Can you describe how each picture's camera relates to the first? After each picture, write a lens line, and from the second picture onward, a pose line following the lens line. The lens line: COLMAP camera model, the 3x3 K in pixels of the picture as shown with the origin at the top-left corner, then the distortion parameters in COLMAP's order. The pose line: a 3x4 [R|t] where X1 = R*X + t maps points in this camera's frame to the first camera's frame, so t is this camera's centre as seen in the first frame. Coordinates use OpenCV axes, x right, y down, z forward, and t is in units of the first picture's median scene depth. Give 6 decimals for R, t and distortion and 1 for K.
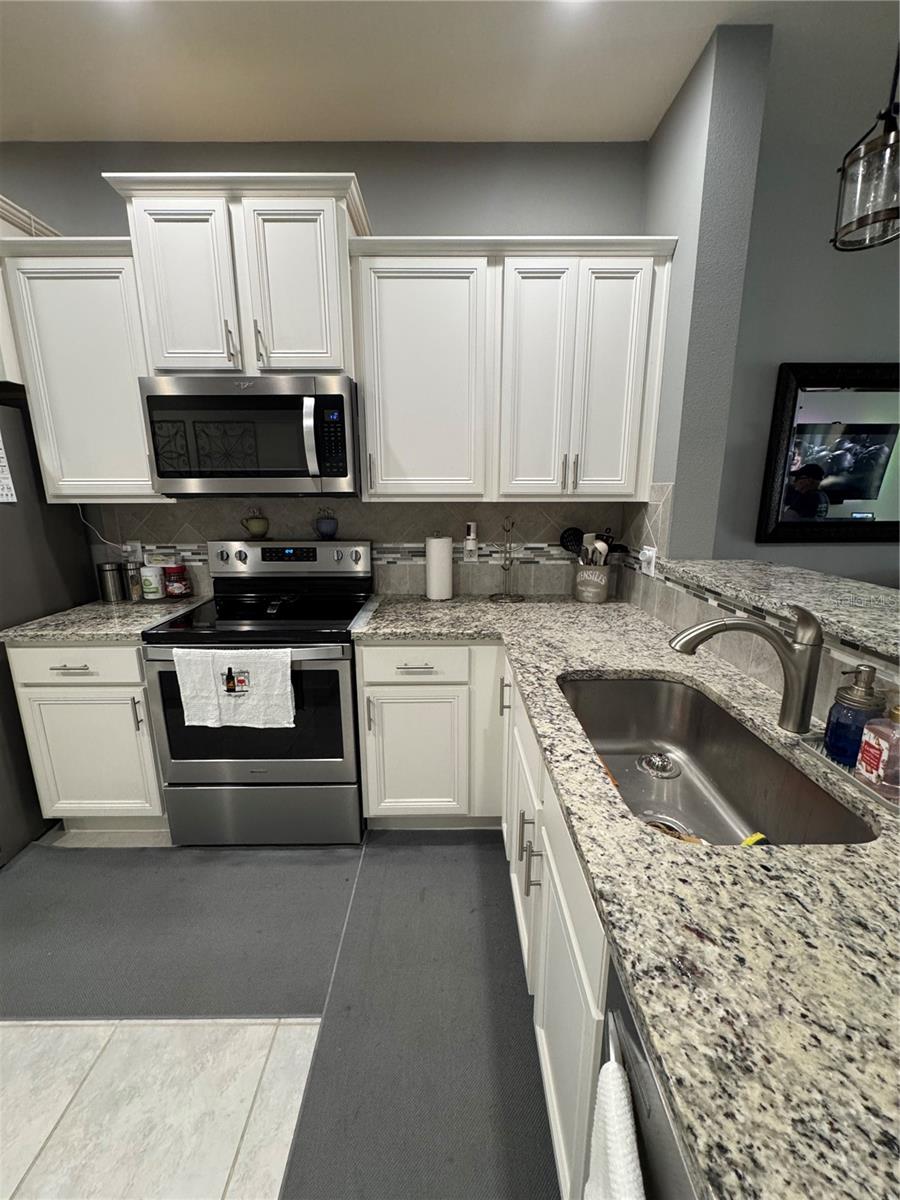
lens RADIAL K [[477.9, 0, 451.0], [0, 477.9, 597.6], [0, 0, 1]] dist [-0.002711, 0.000807]
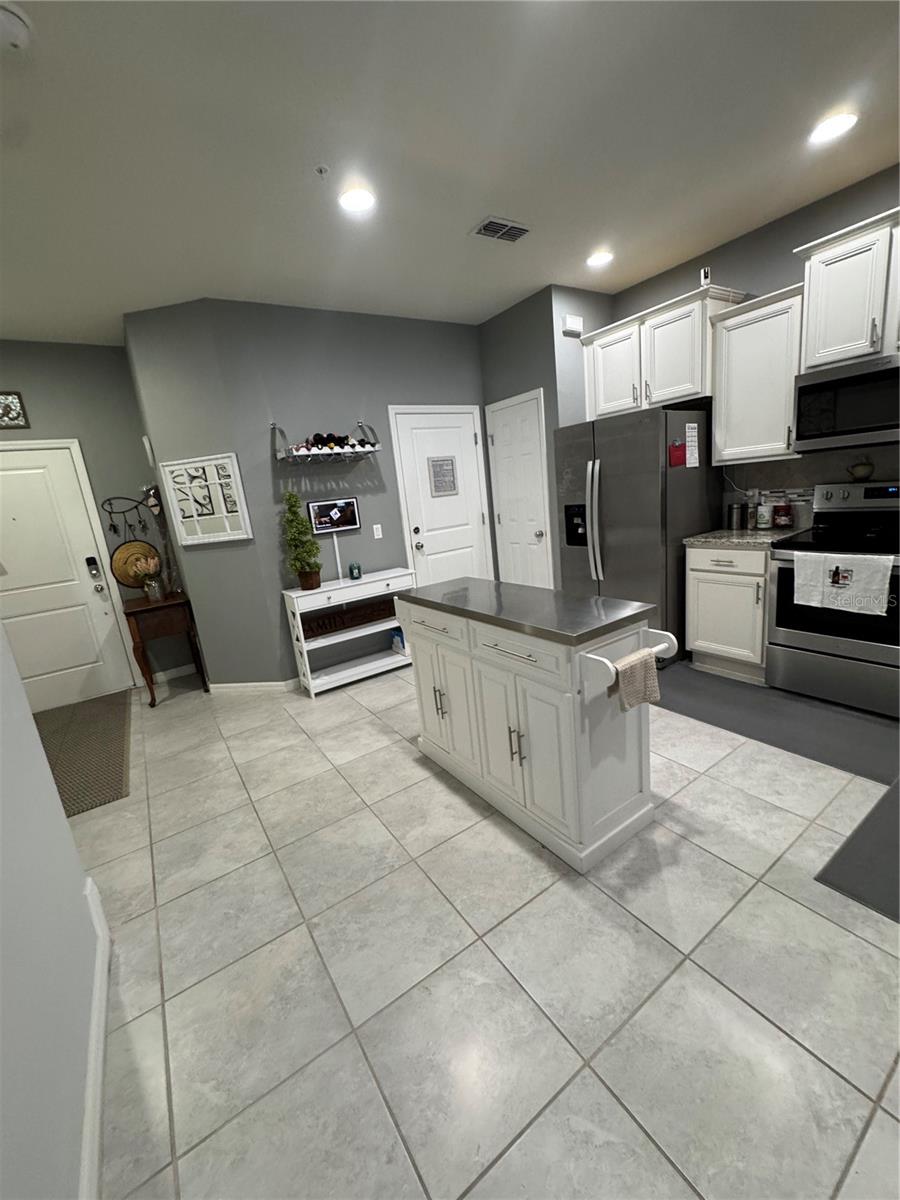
lens RADIAL K [[477.9, 0, 451.0], [0, 477.9, 597.6], [0, 0, 1]] dist [-0.002711, 0.000807]
pose [[0.550195, 0.132937, -0.824387, 0.096644], [-0.078728, 0.991107, 0.107278, 0.161731], [0.831317, 0.005879, 0.555768, -0.733010]]
